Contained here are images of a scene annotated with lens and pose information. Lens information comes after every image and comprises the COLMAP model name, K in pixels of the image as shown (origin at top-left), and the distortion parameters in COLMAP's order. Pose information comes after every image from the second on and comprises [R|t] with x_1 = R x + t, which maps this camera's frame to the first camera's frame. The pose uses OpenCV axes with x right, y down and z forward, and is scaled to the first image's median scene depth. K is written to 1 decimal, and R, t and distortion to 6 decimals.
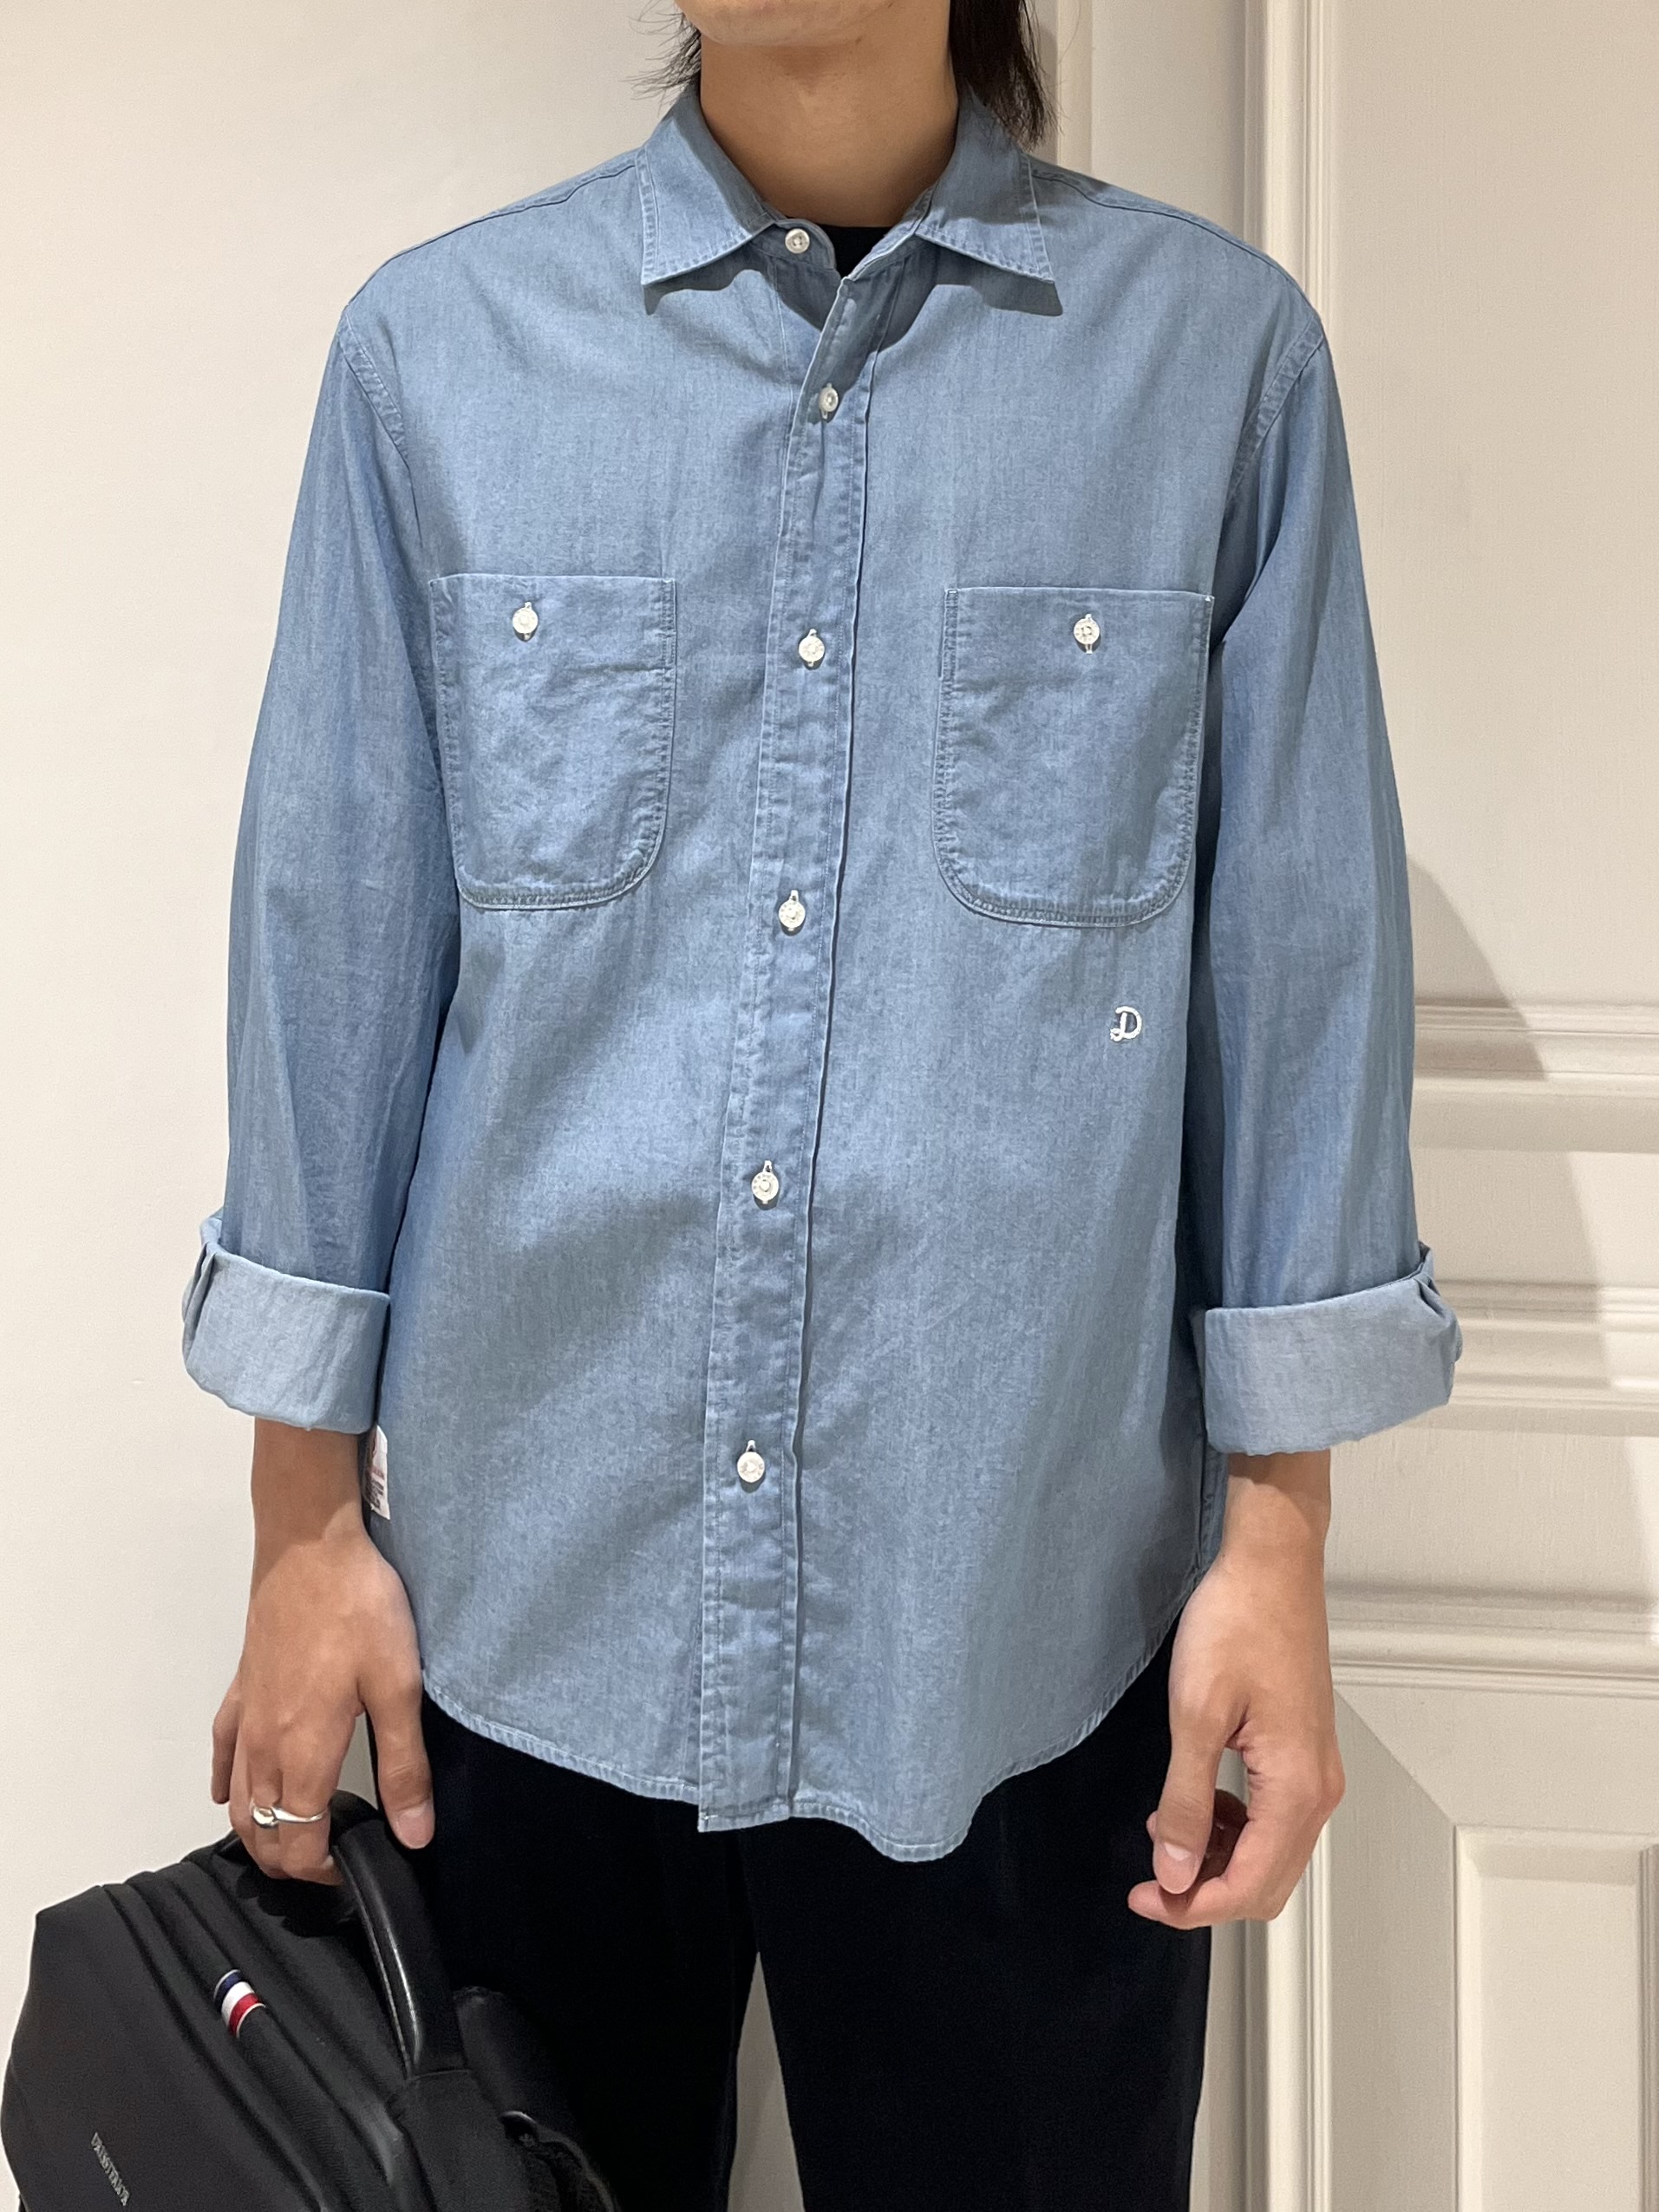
lens RADIAL K [[1645.6, 0, 829.5], [0, 1645.6, 1106.0], [0, 0, 1]] dist [-0.006643, 0.000364]
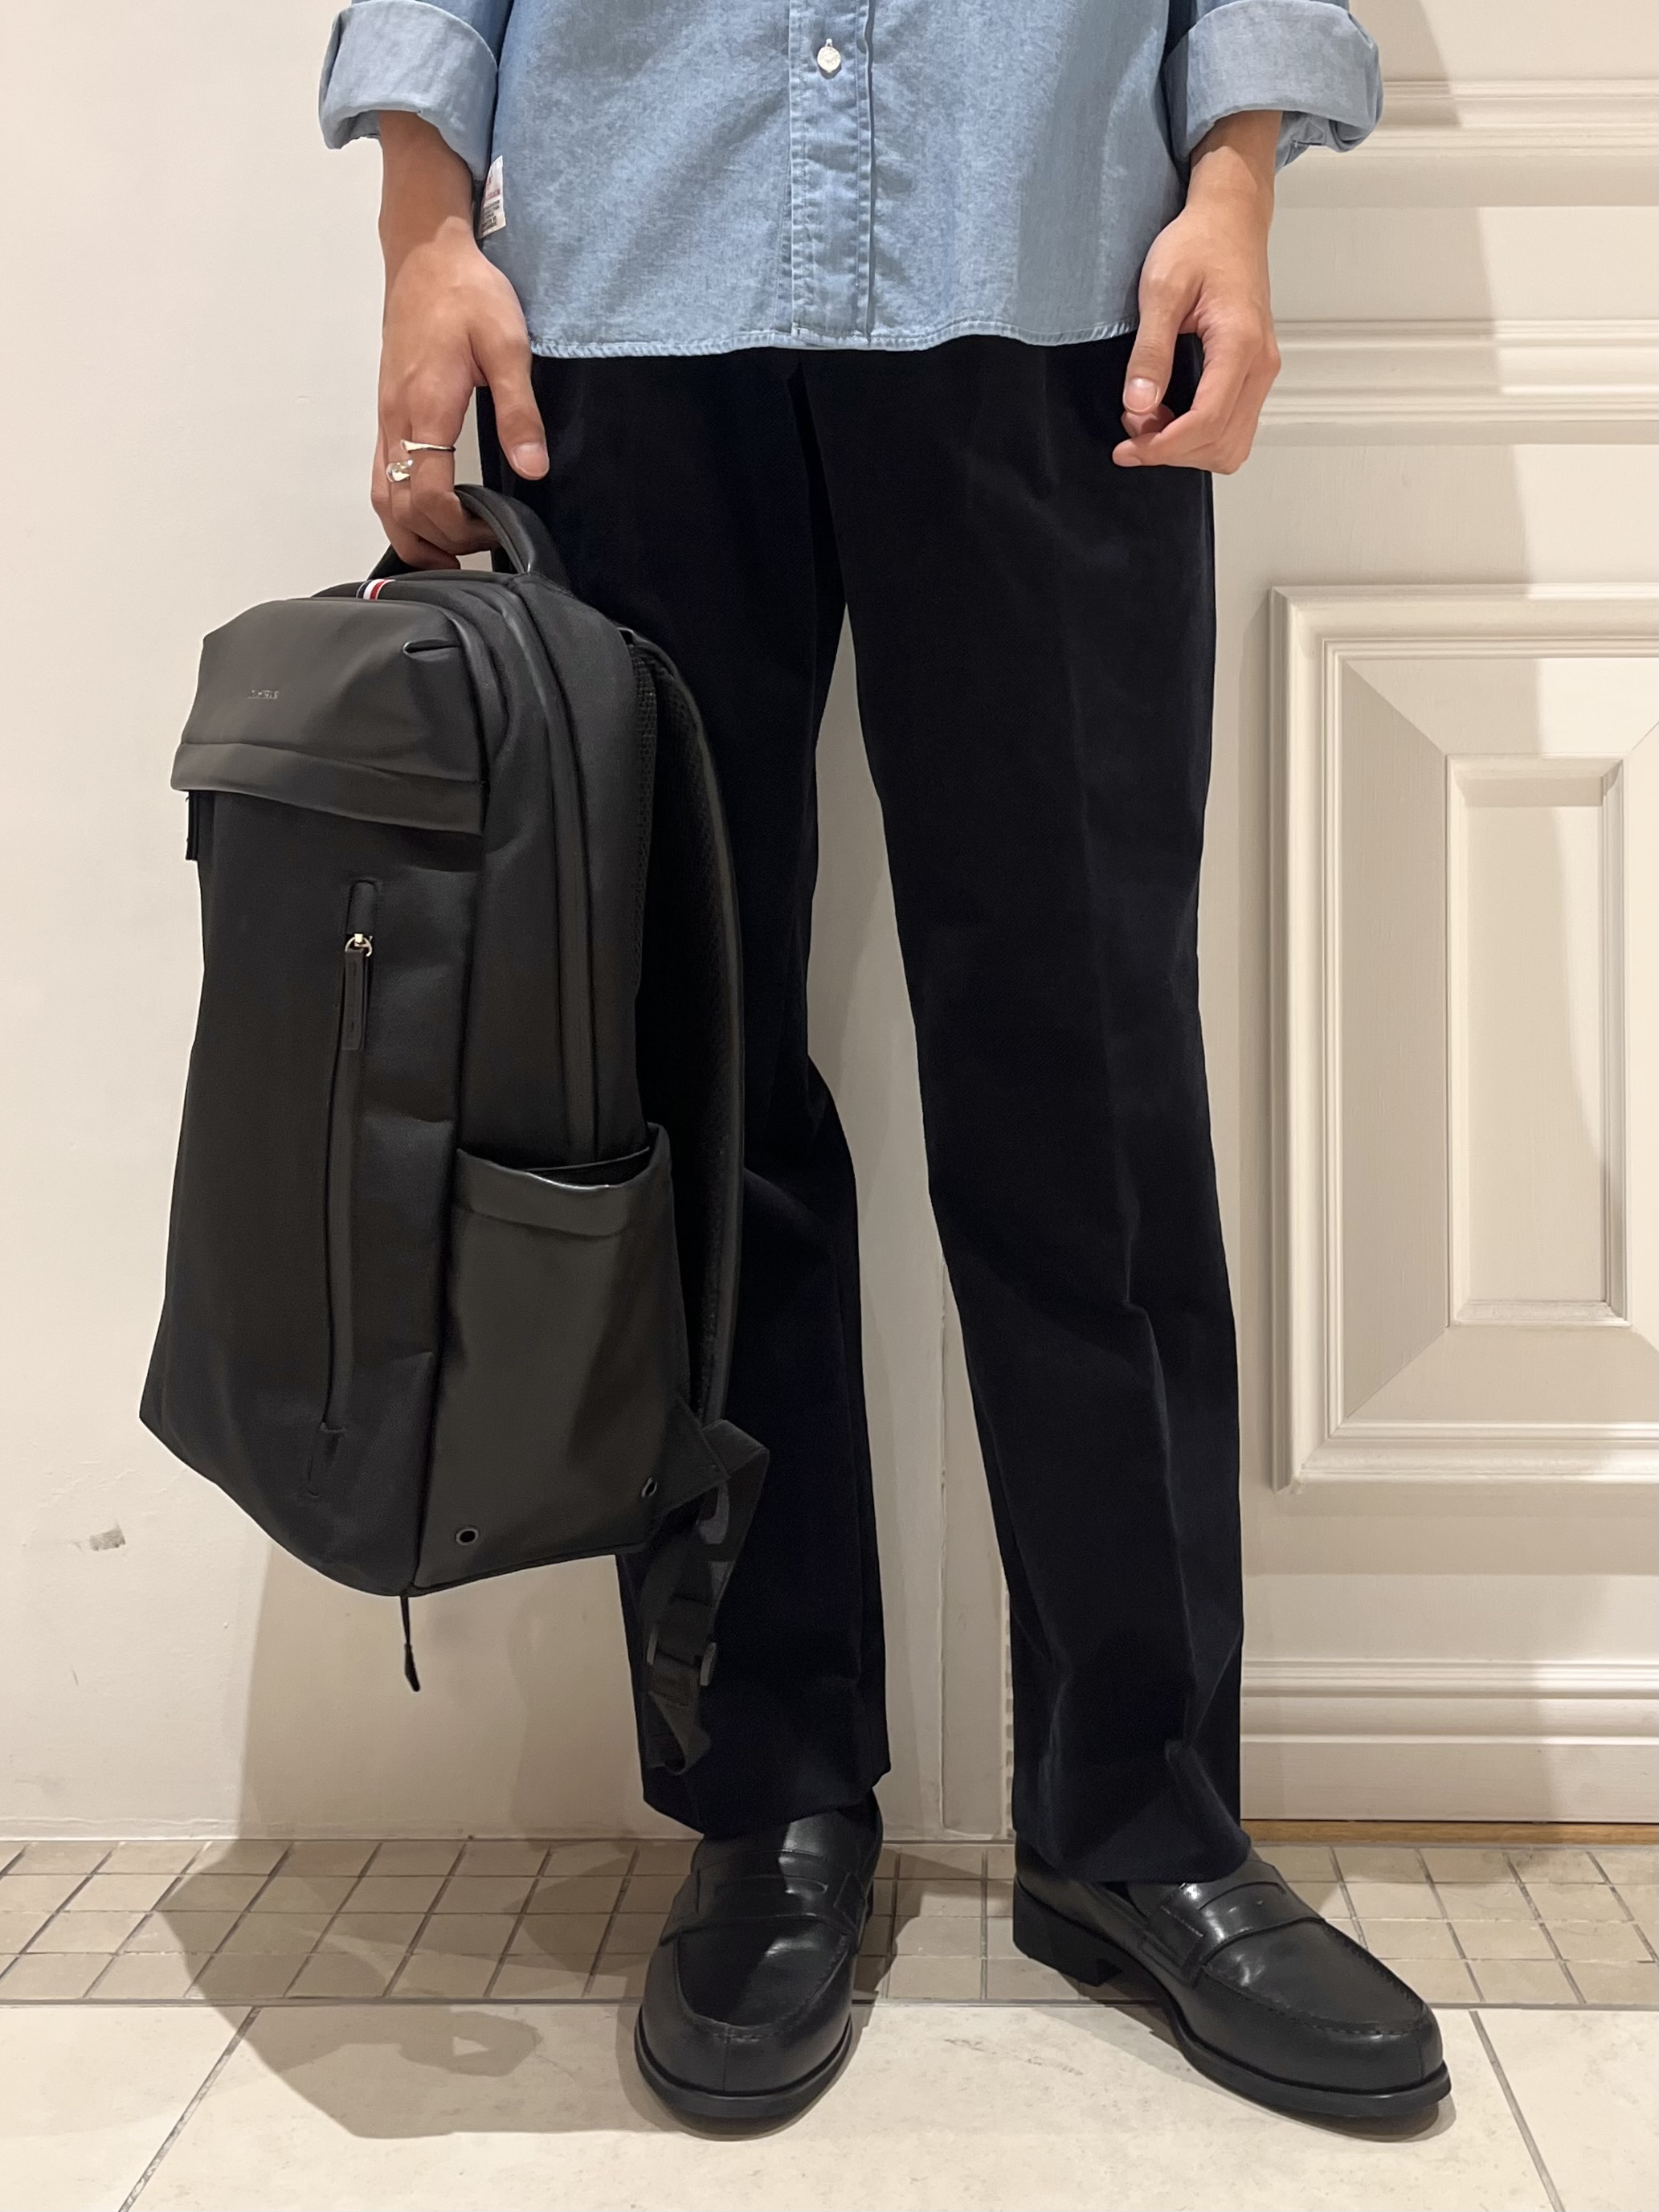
lens RADIAL K [[1705.6, 0, 829.5], [0, 1705.6, 1106.0], [0, 0, 1]] dist [-0.008106, 0.002794]
pose [[0.999594, -0.017202, 0.022732, -0.088144], [0.017346, 0.999831, -0.006165, 0.977487], [-0.022622, 0.006556, 0.999723, -0.210288]]
